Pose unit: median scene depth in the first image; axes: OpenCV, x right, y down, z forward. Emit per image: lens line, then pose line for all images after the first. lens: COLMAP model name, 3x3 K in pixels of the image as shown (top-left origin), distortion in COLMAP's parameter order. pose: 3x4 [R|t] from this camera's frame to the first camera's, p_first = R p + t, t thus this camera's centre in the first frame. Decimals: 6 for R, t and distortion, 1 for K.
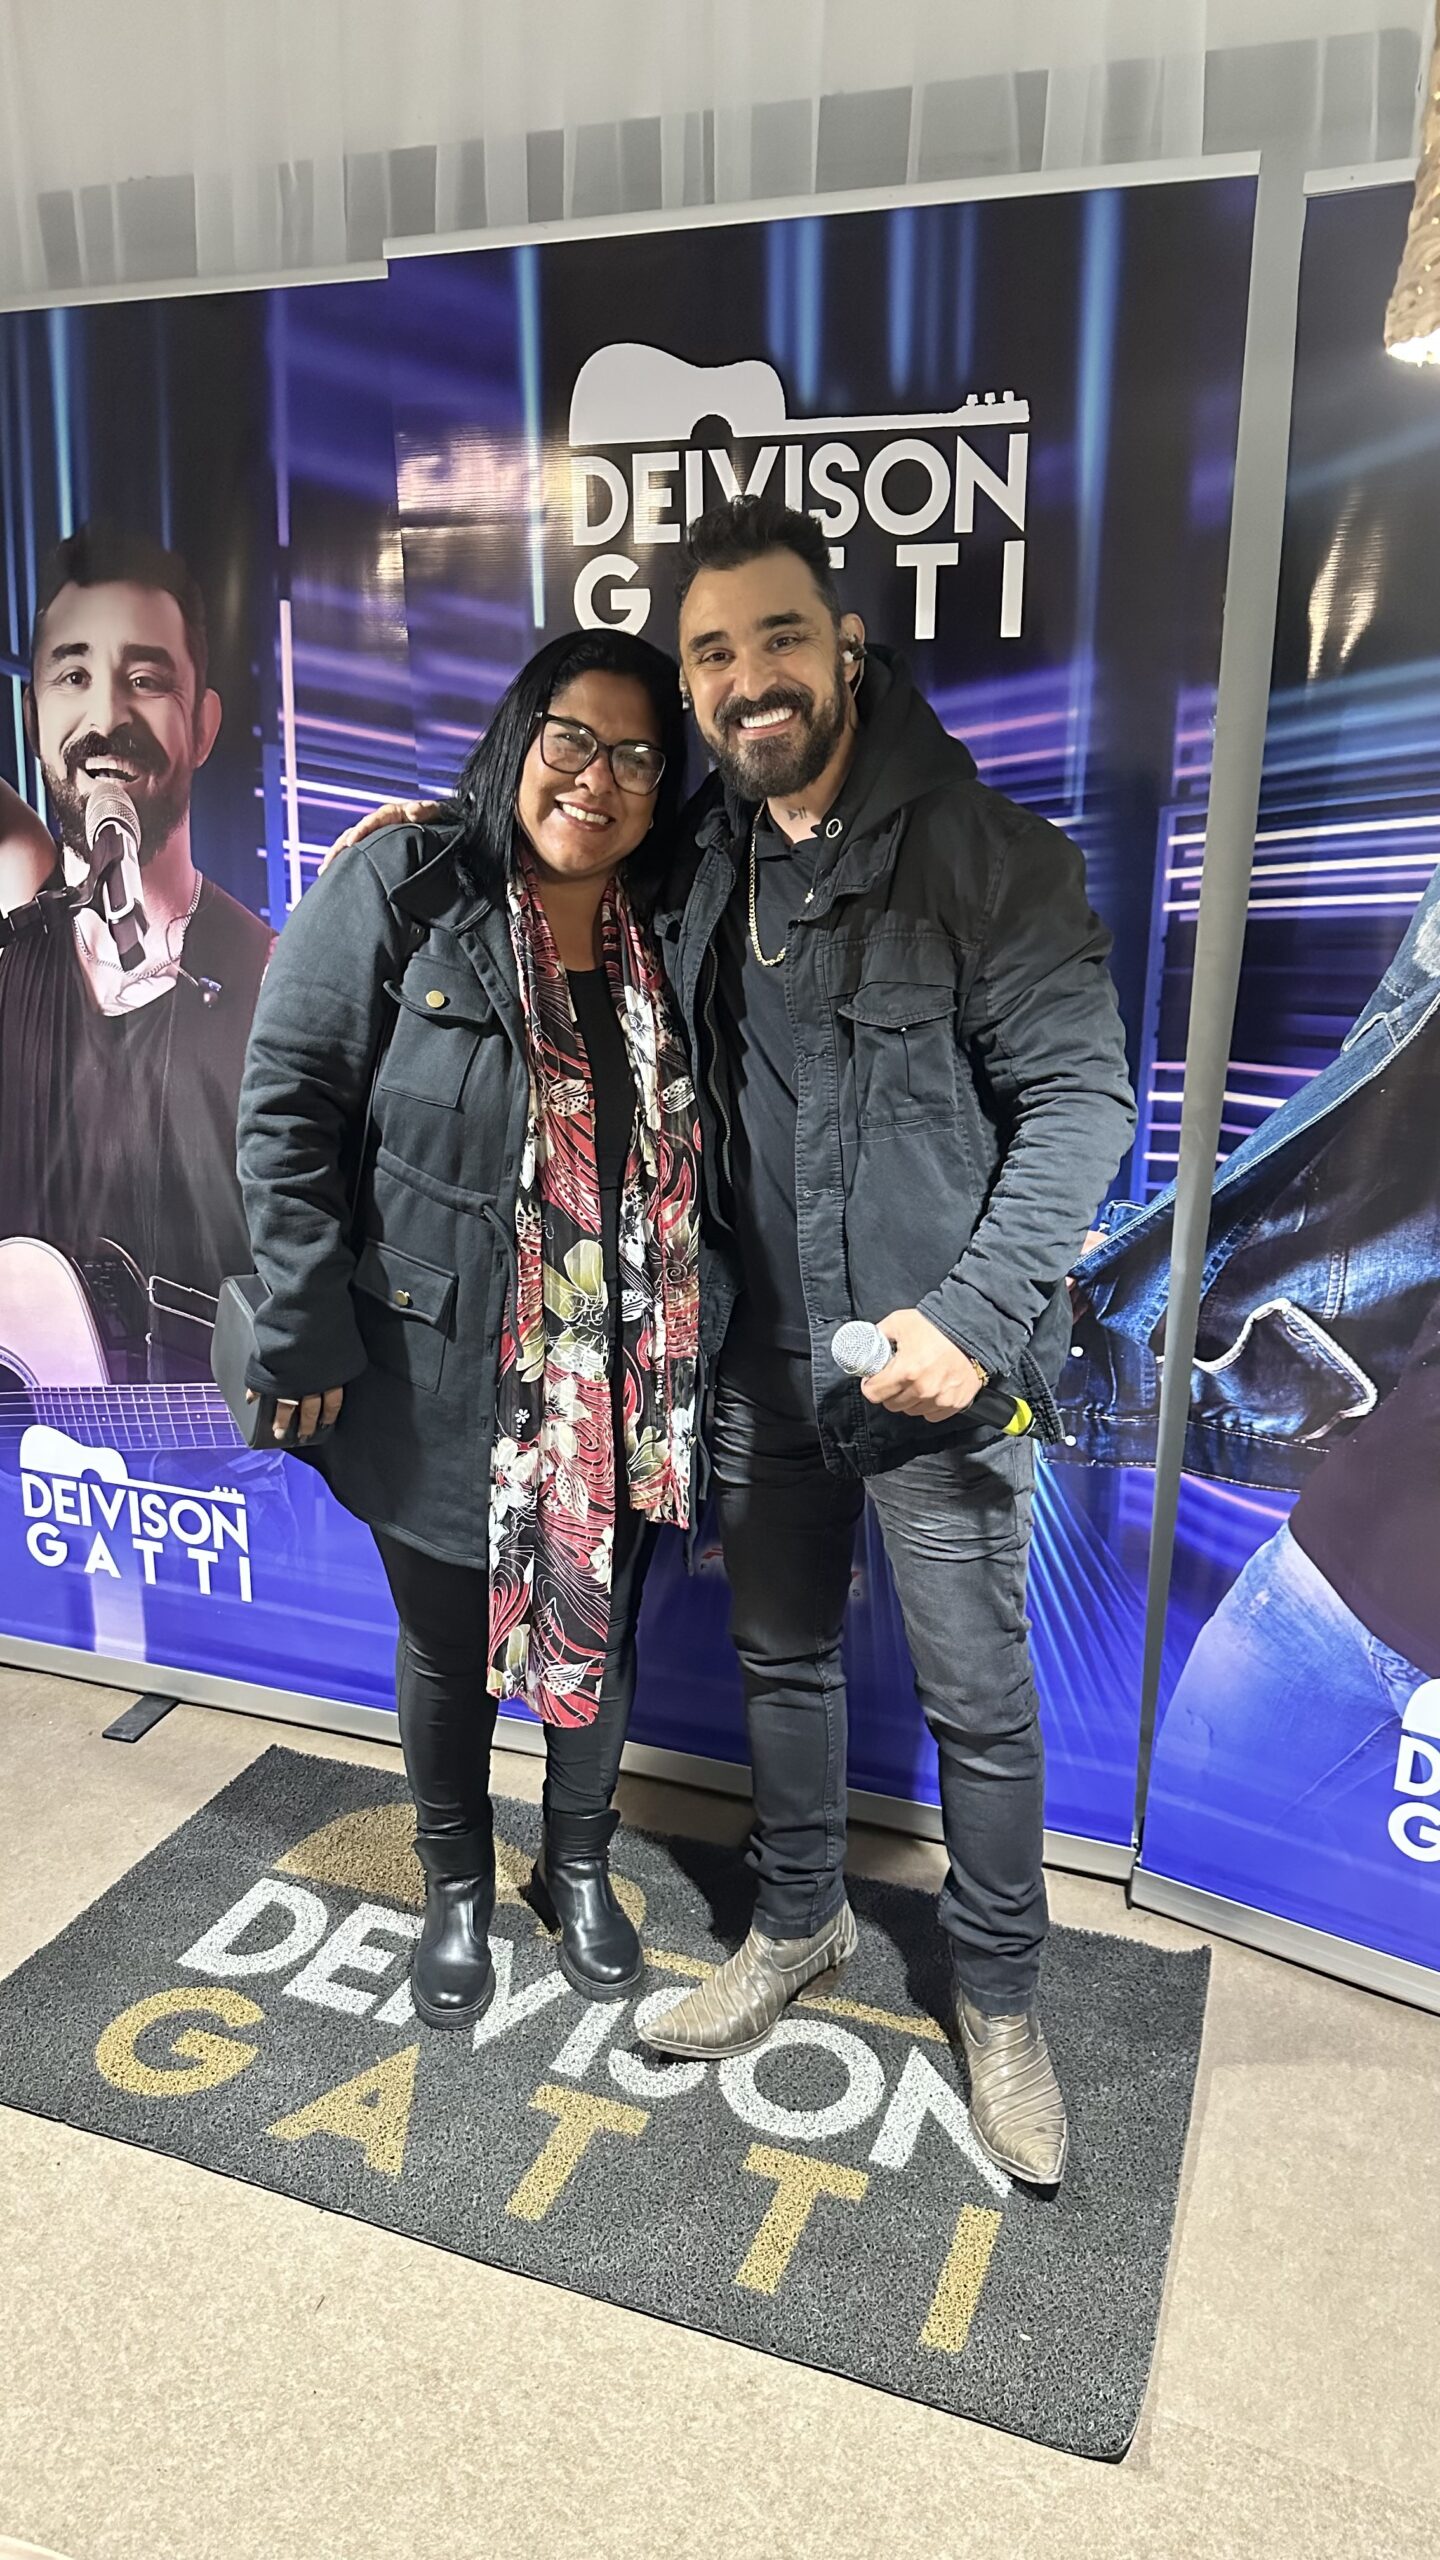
lens RADIAL K [[1858.2, 0, 708.8], [0, 1858.2, 1281.3], [0, 0, 1]] dist [0.012929, -0.033853]
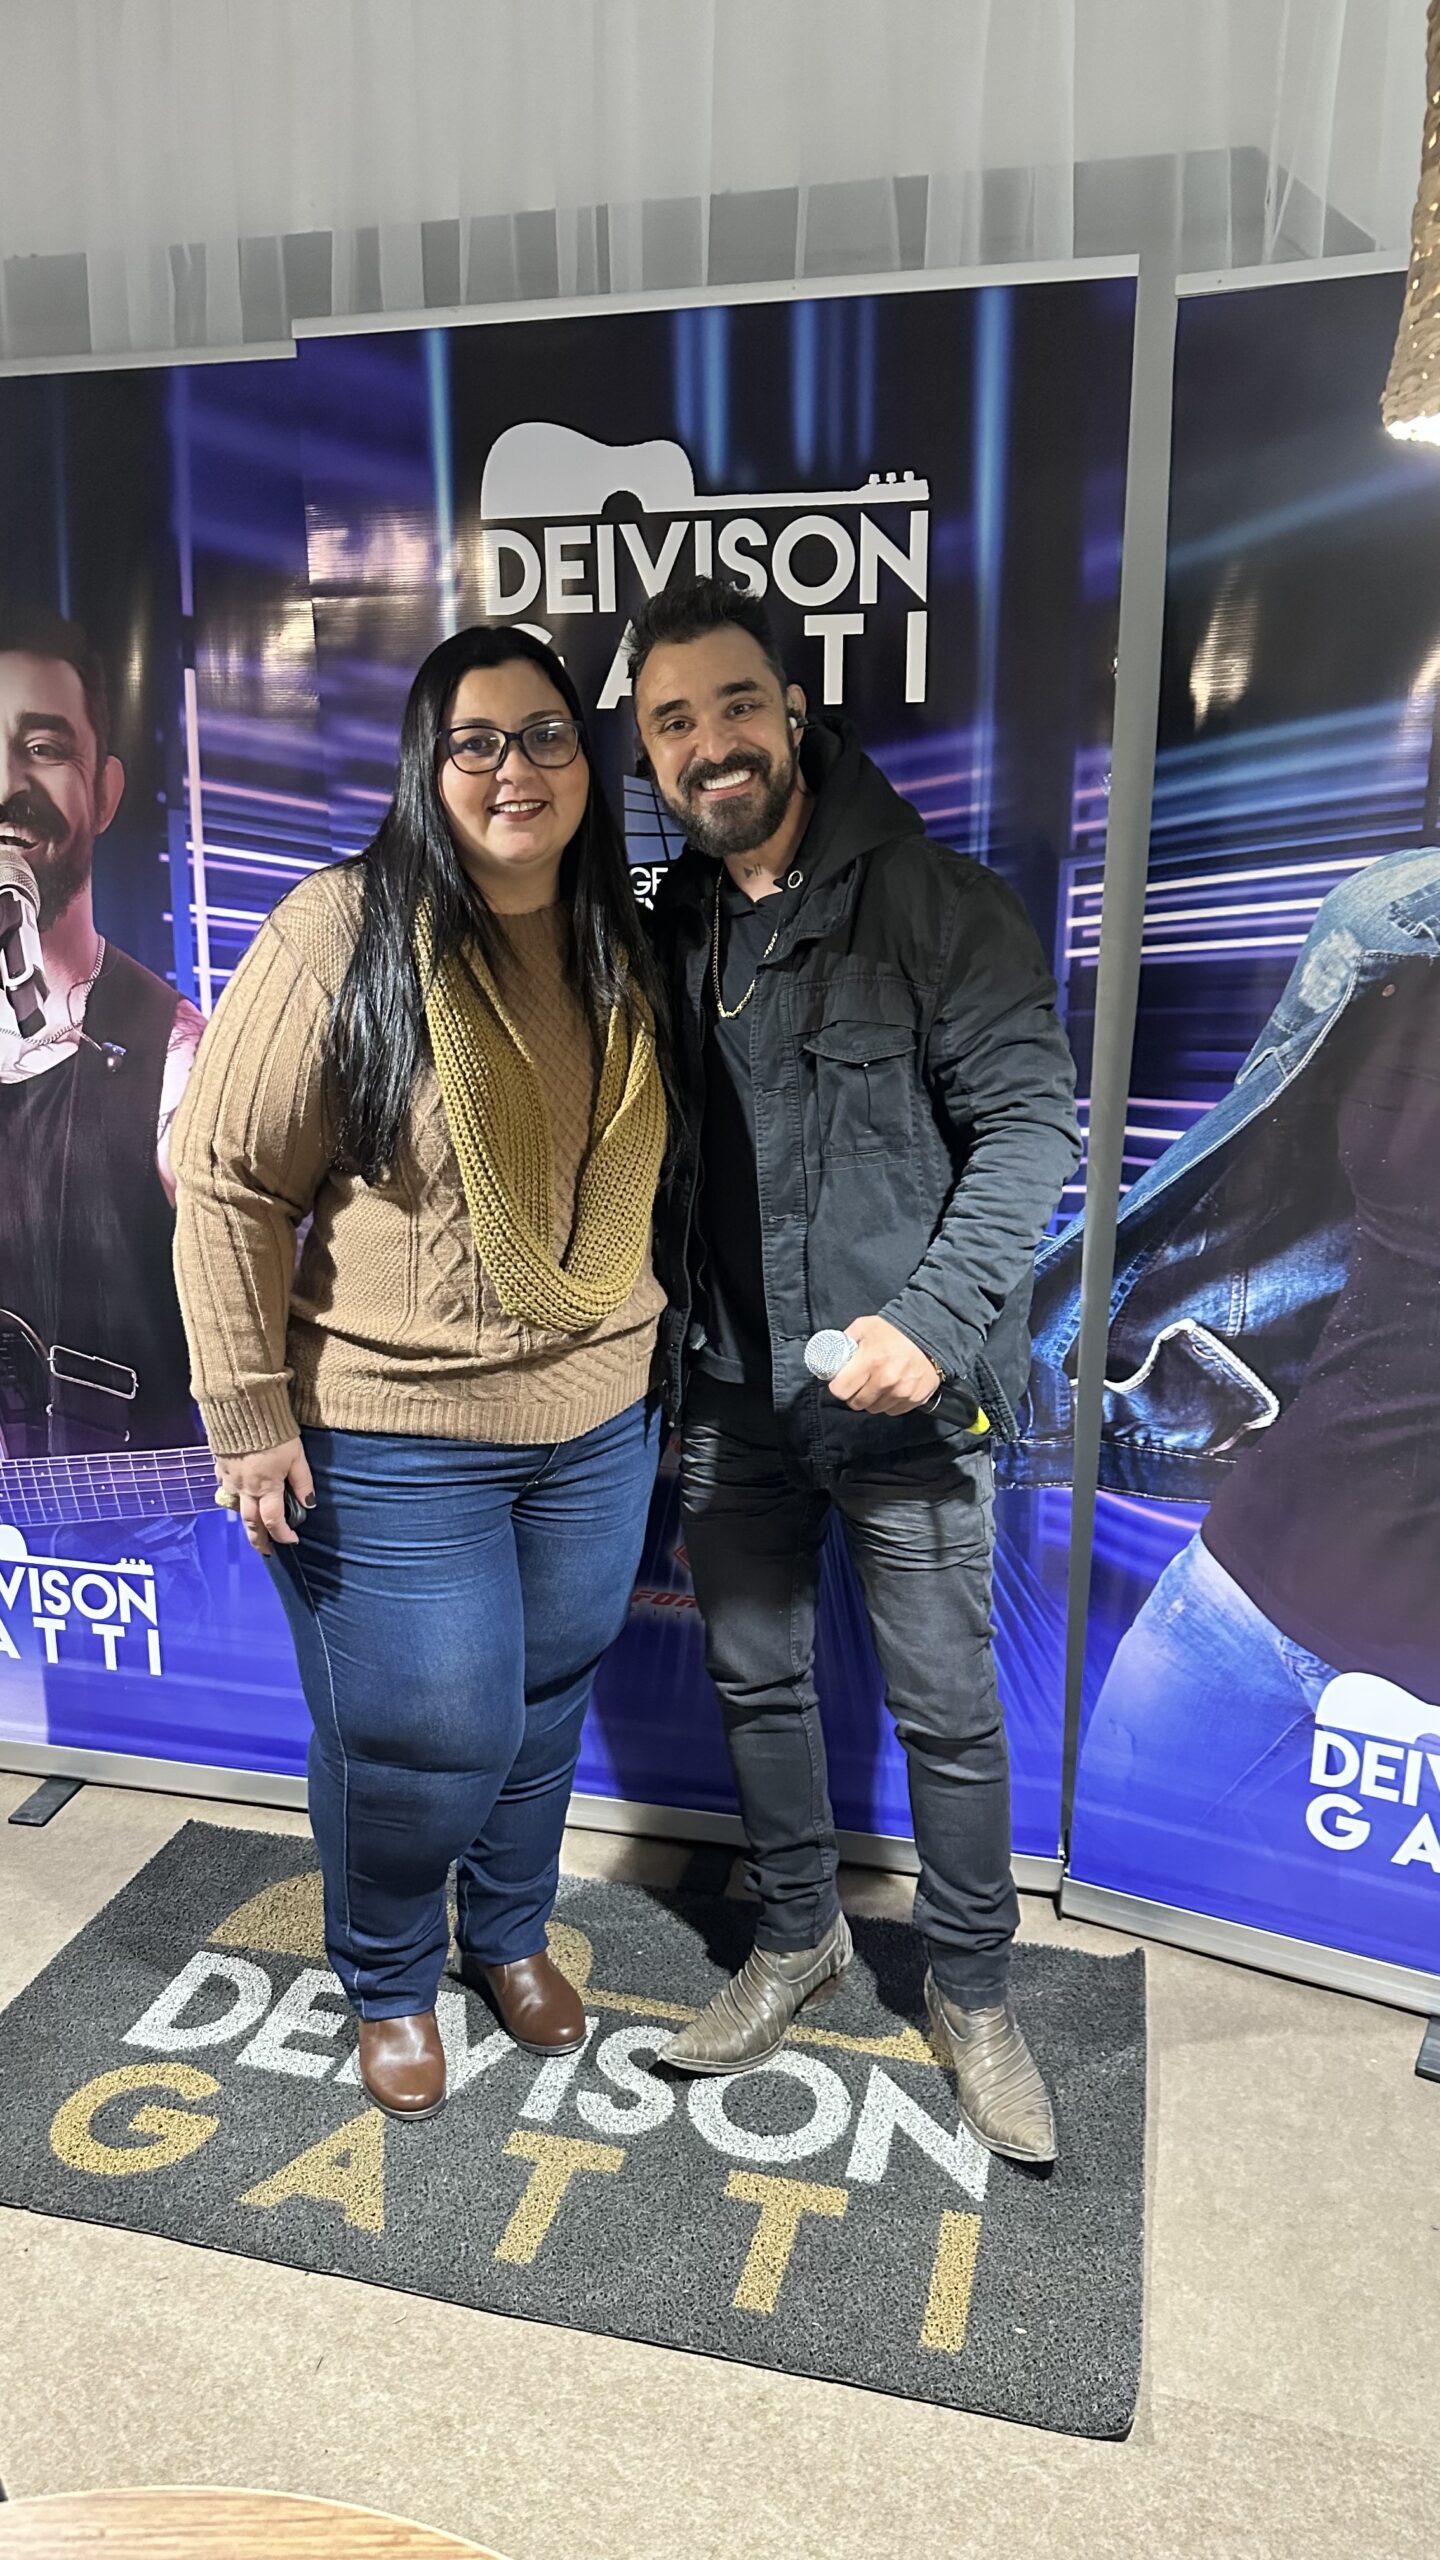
lens RADIAL K [[1858.2, 0, 704.9], [0, 1858.2, 1284.2], [0, 0, 1]] dist [0.012929, -0.033853]
pose [[0.993741, -0.034390, 0.106285, -0.079821], [0.038533, 0.998566, -0.037175, 0.018955], [-0.104854, 0.041037, 0.993641, -0.023096]]
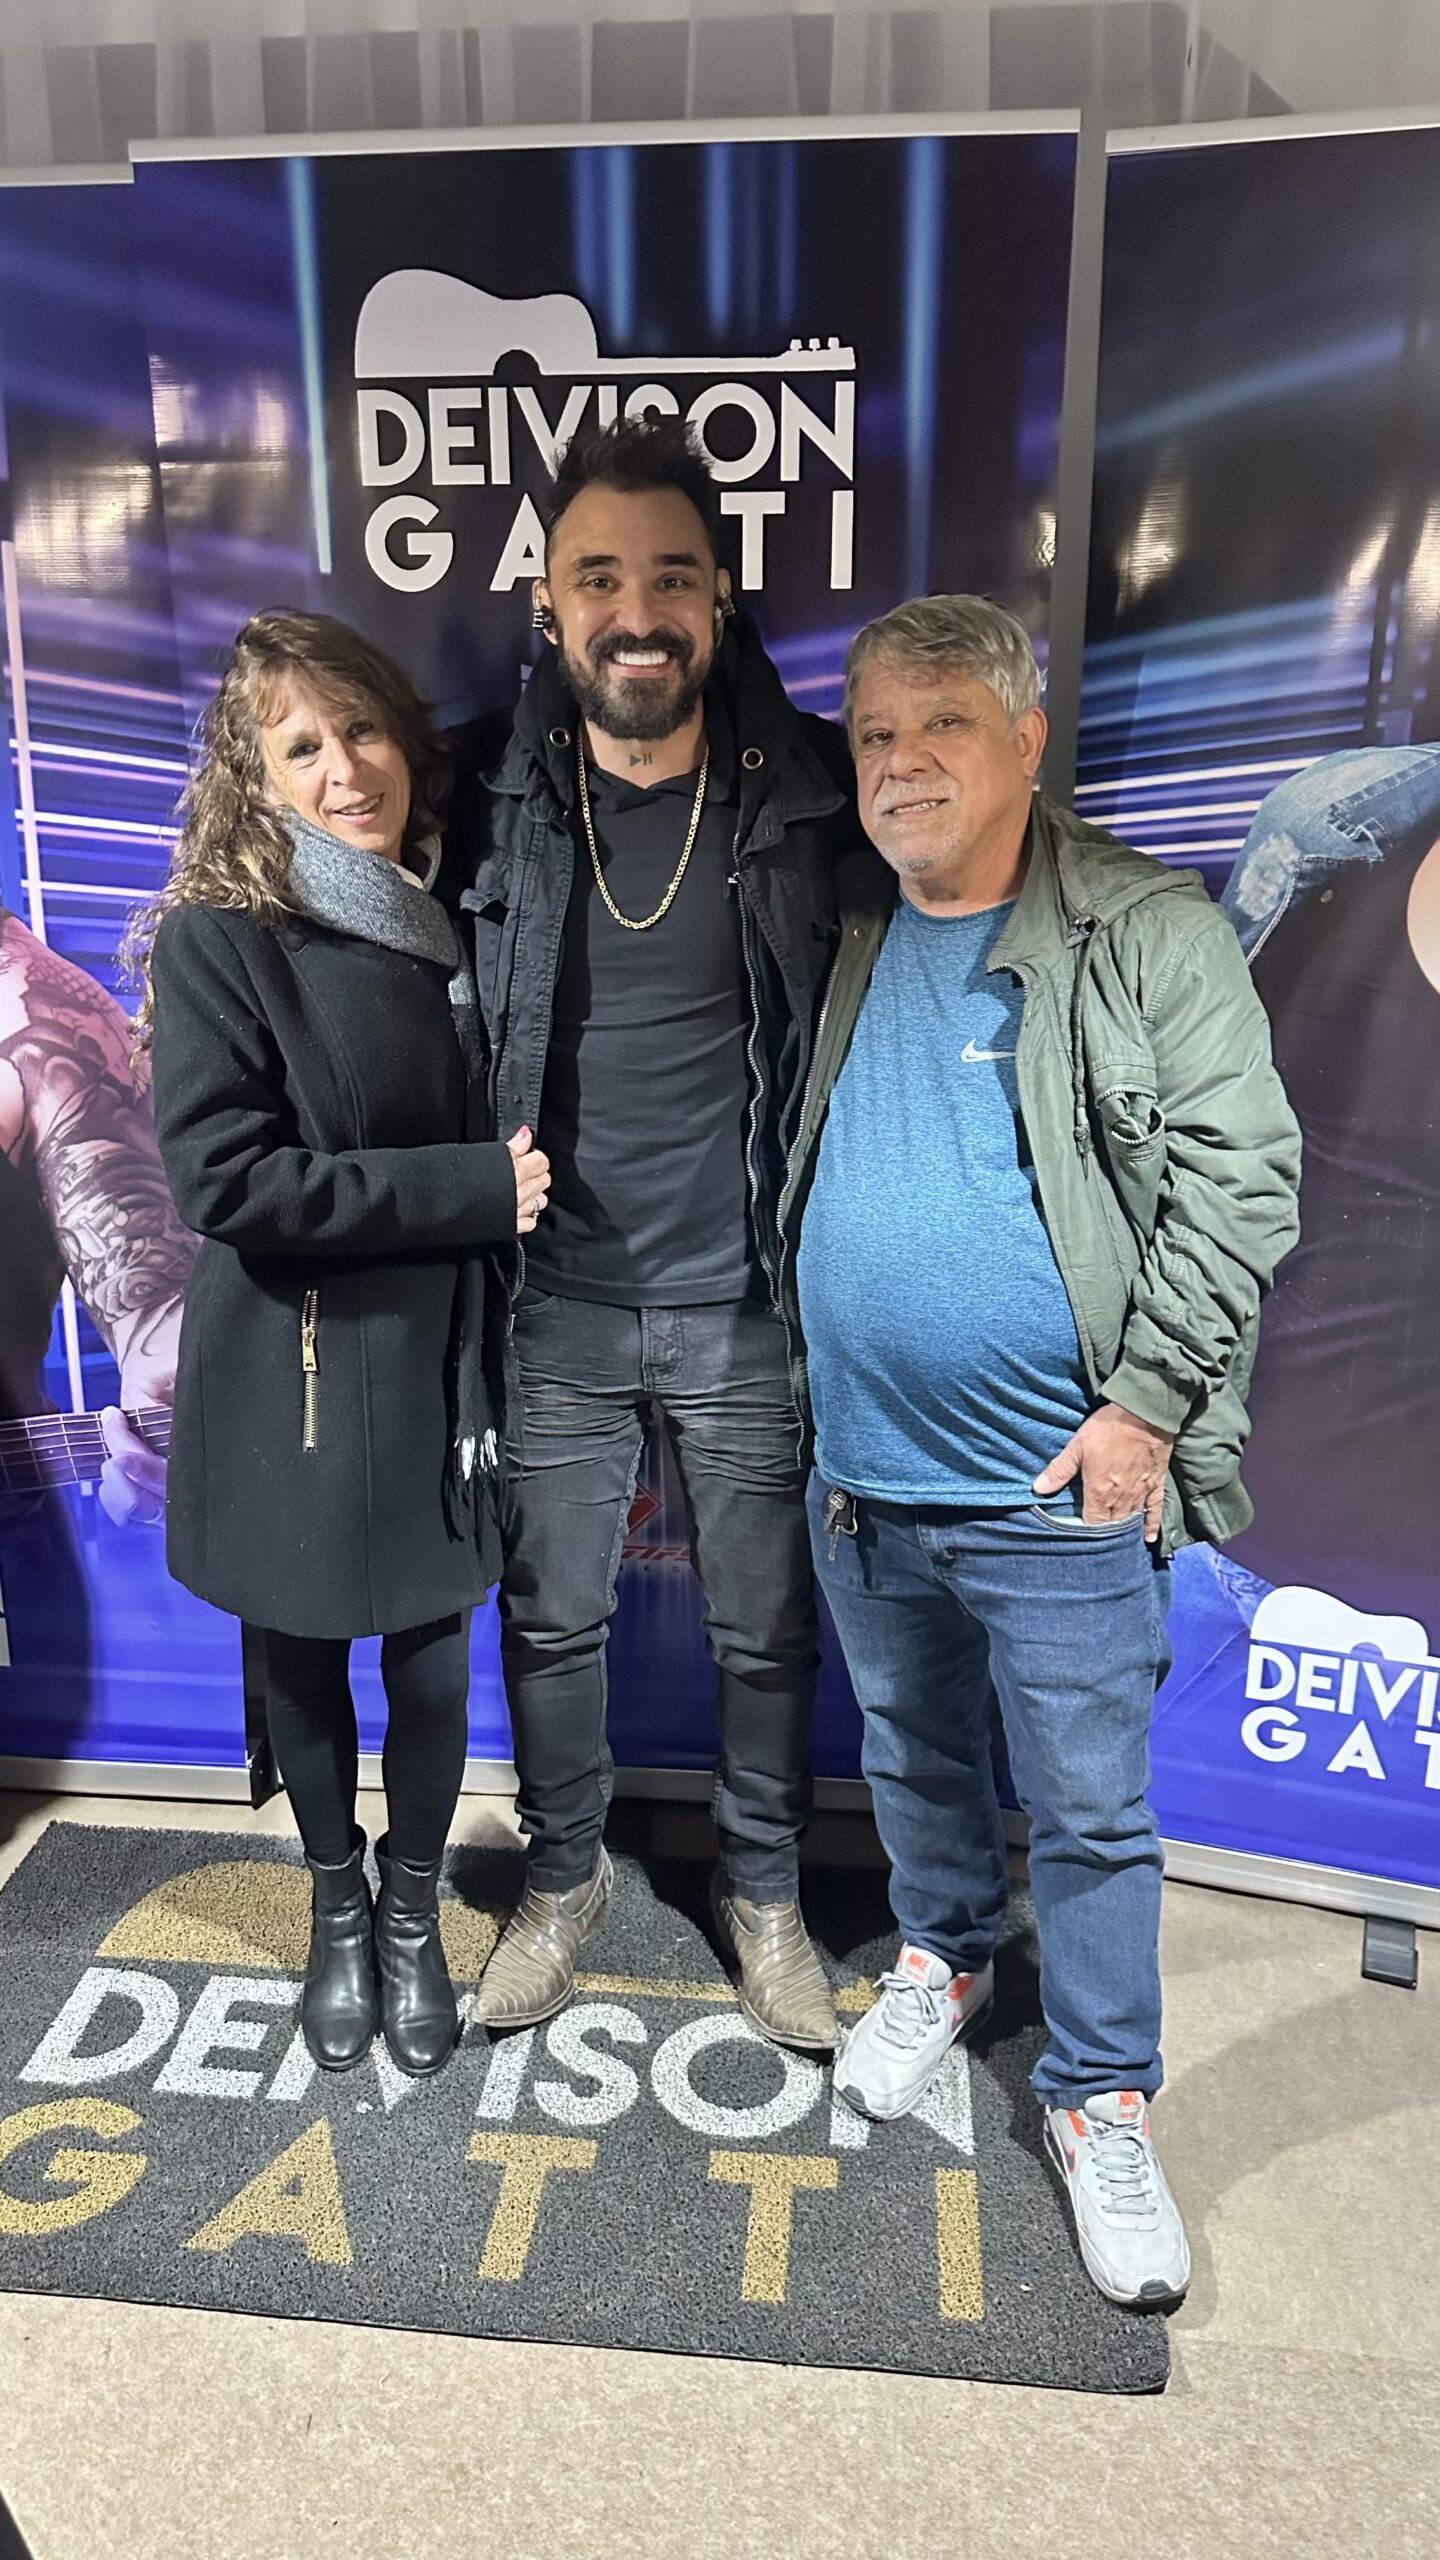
lens RADIAL K [[1858.2, 0, 719.0], [0, 1858.2, 1265.9], [0, 0, 1]] dist [0.012929, -0.033853]
pose [[0.964240, -0.078319, 0.253195, -0.177748], [0.077643, 0.996901, 0.012675, -0.005505], [-0.253403, 0.007438, 0.967332, 0.063777]]
